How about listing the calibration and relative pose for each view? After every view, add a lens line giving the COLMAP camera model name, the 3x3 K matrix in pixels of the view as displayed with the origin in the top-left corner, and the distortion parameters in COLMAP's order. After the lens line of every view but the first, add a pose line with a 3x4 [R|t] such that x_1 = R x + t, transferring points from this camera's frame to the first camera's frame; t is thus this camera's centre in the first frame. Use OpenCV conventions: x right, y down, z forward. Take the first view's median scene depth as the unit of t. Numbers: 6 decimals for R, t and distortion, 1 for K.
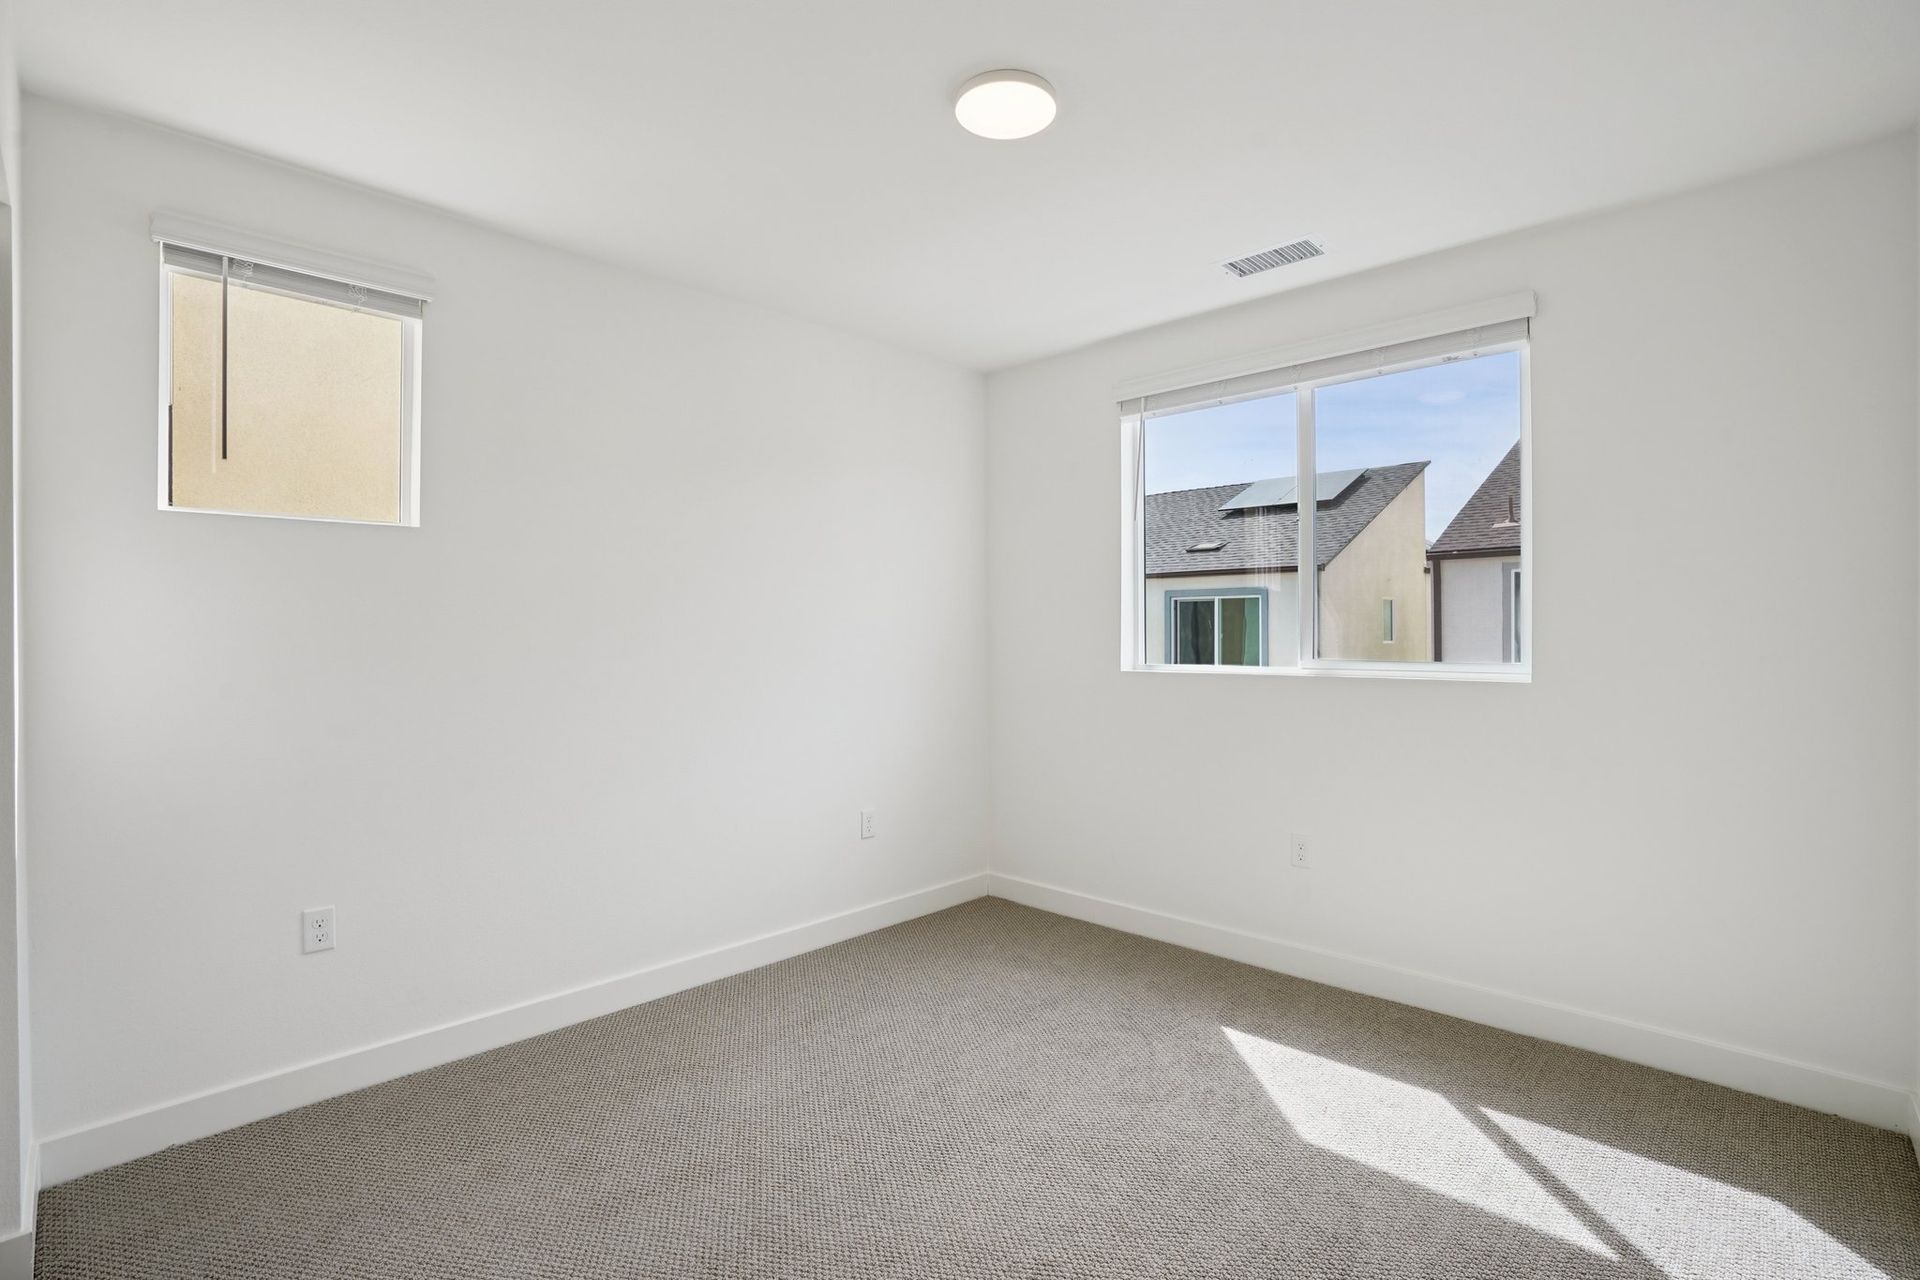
lens RADIAL K [[894.8, 0, 959.9], [0, 894.8, 634.1], [0, 0, 1]] dist [-0.061465, 0.022377]
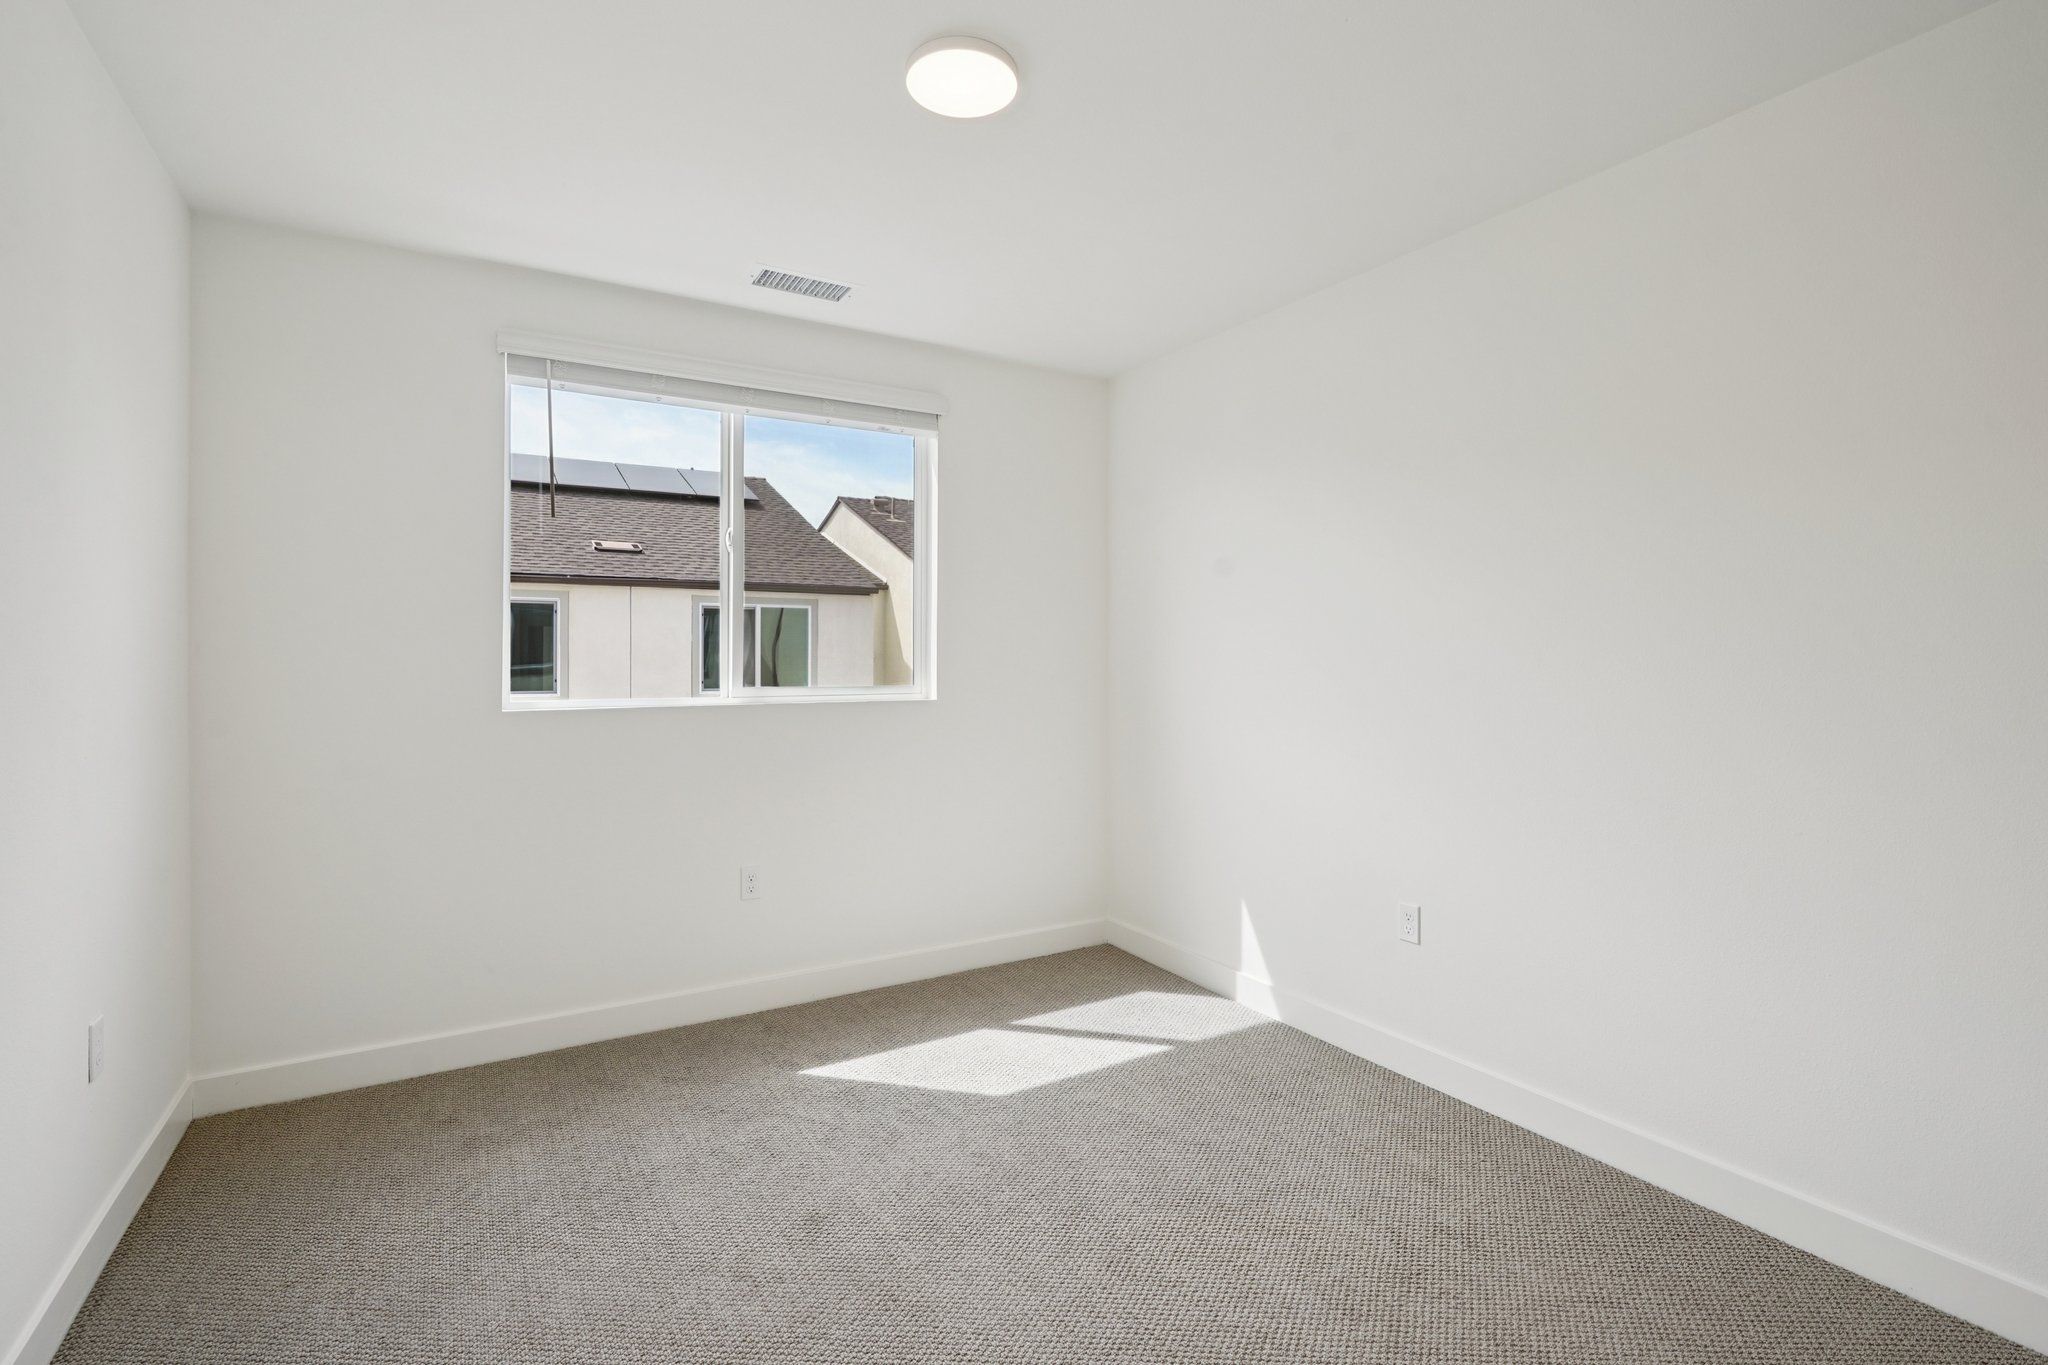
lens RADIAL K [[958.5, 0, 1027.9], [0, 958.5, 650.2], [0, 0, 1]] dist [-0.074256, 0.030637]
pose [[0.234402, 0.007263, 0.972113, -0.658005], [-0.003003, 0.999973, -0.006747, -0.008519], [-0.972135, -0.001338, 0.234417, 0.527074]]
